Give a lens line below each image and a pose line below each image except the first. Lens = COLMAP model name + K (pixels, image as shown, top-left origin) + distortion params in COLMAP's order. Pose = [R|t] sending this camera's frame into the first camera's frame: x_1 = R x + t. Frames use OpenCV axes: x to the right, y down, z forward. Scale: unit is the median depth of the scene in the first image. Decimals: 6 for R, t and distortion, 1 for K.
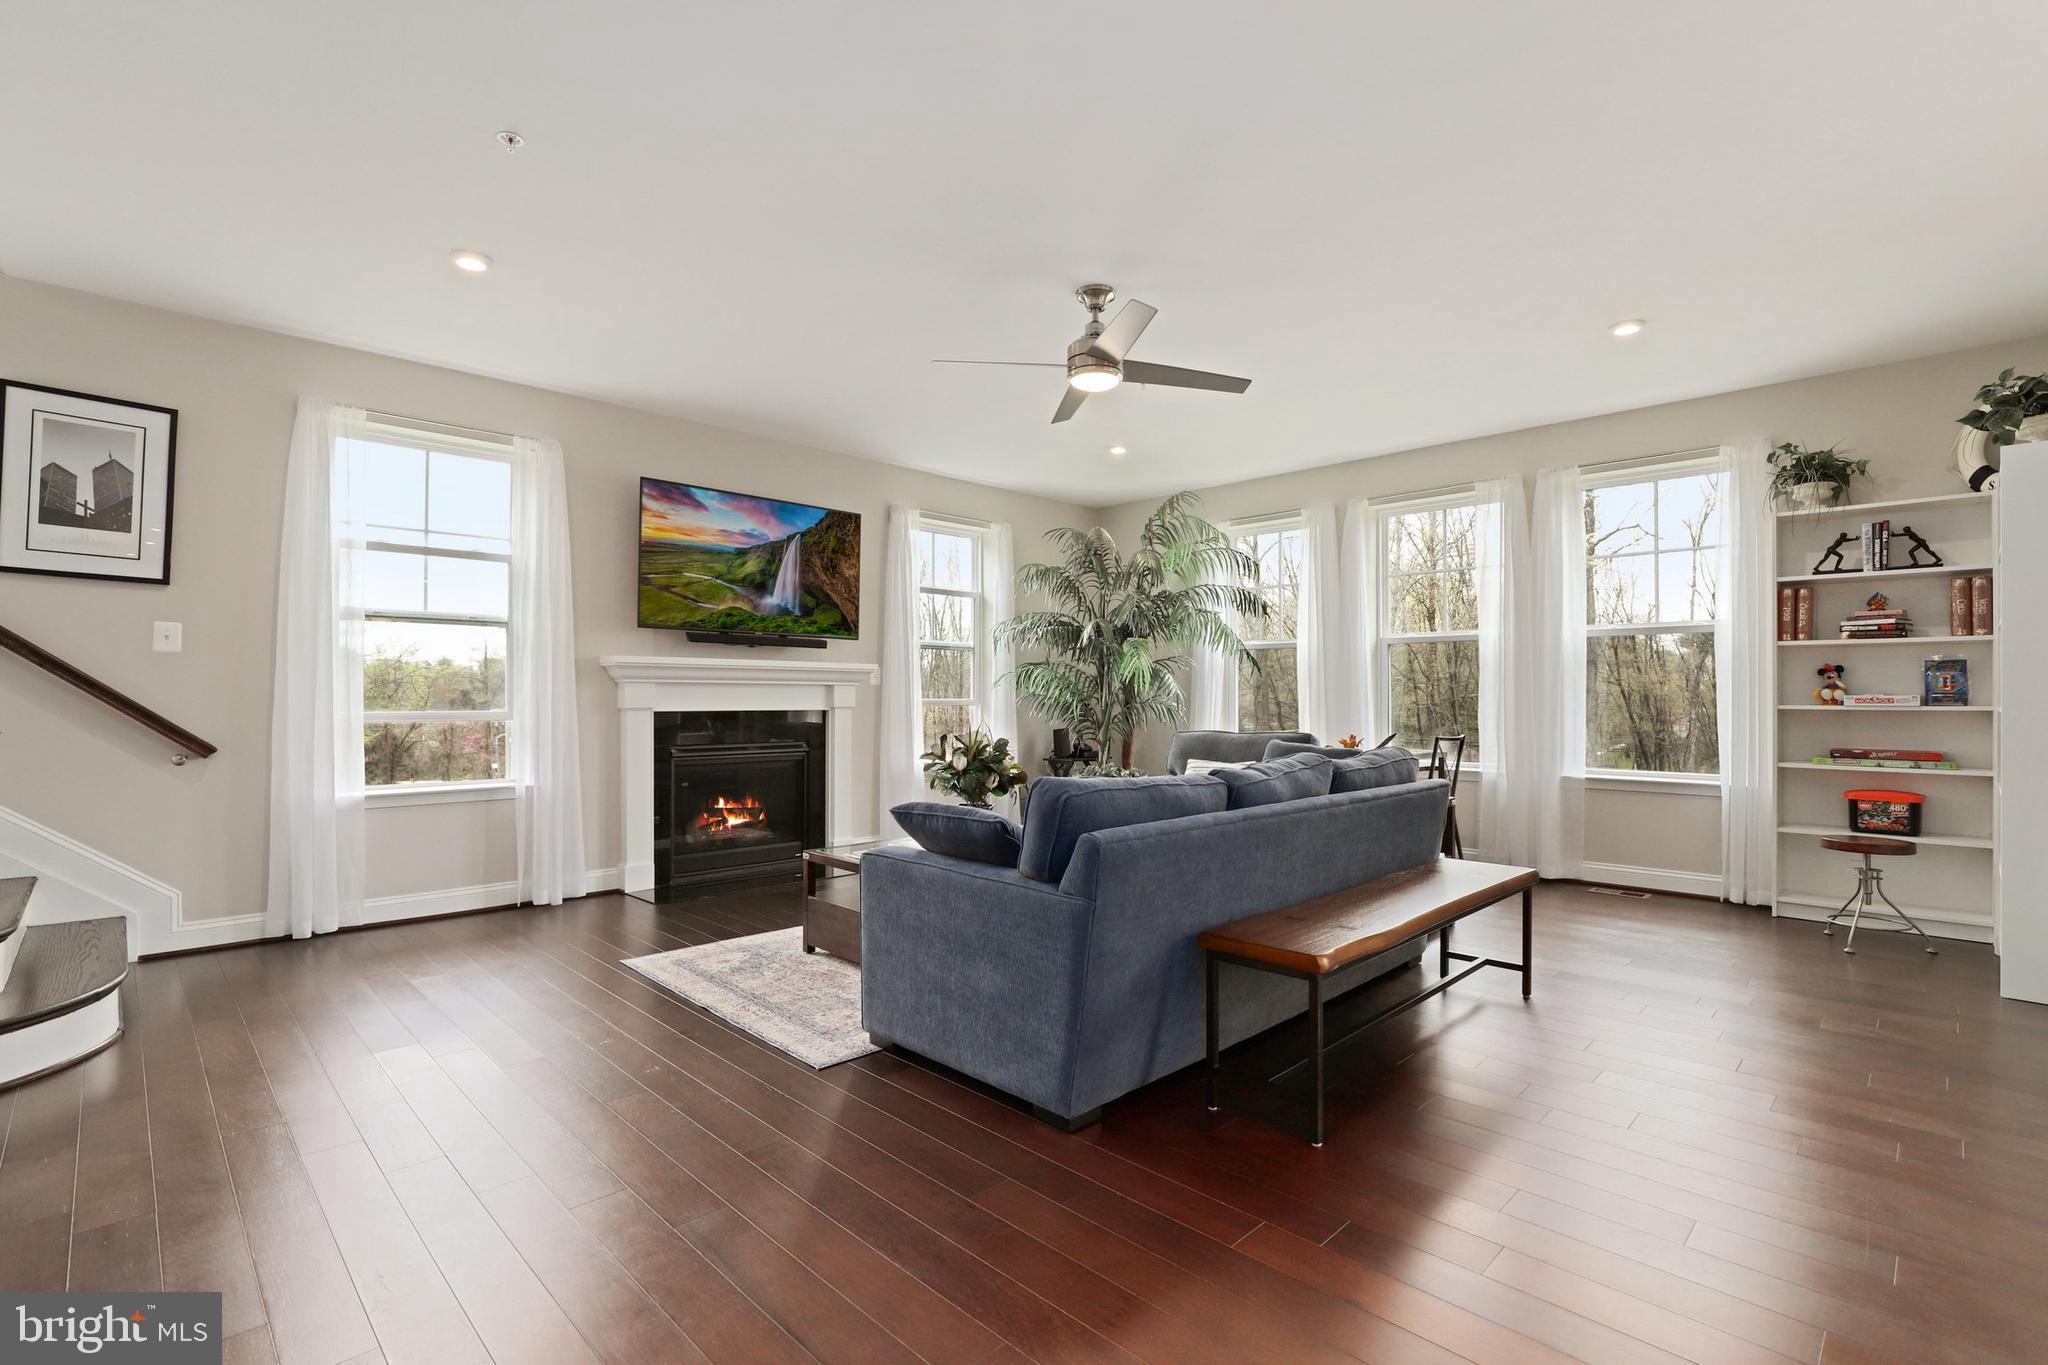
lens RADIAL K [[932.9, 0, 1040.0], [0, 932.9, 689.6], [0, 0, 1]] dist [-0.021425, 0.003991]
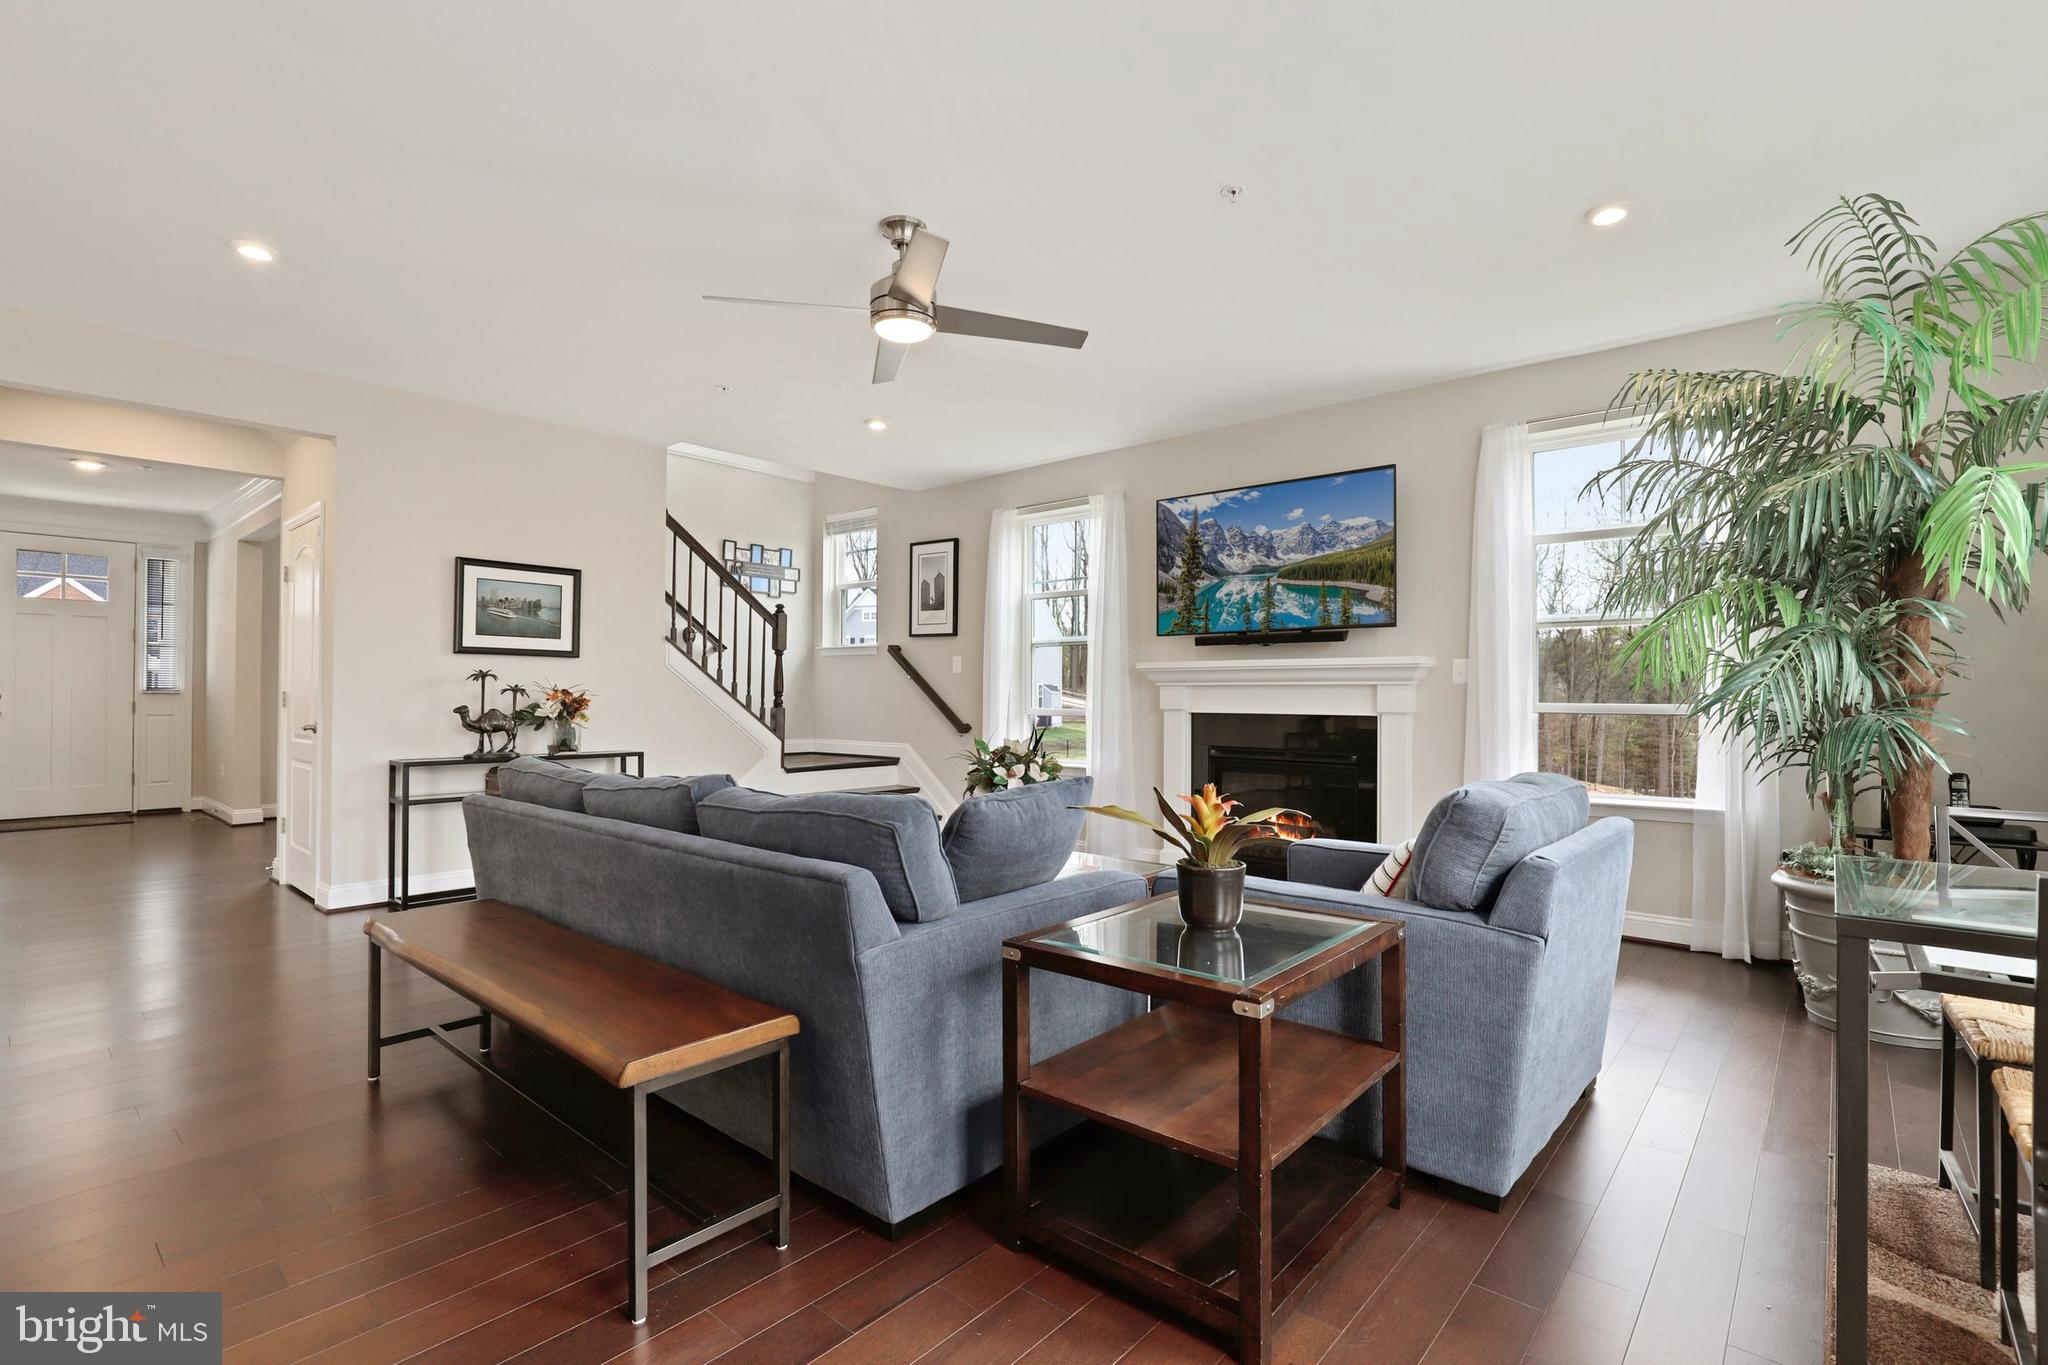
lens RADIAL K [[932.9, 0, 1063.9], [0, 932.9, 690.1], [0, 0, 1]] dist [-0.021425, 0.003991]
pose [[0.081284, -0.004144, -0.996682, 0.580535], [0.006095, 0.999975, -0.003661, 0.001062], [0.996672, -0.005777, 0.081308, 0.679777]]
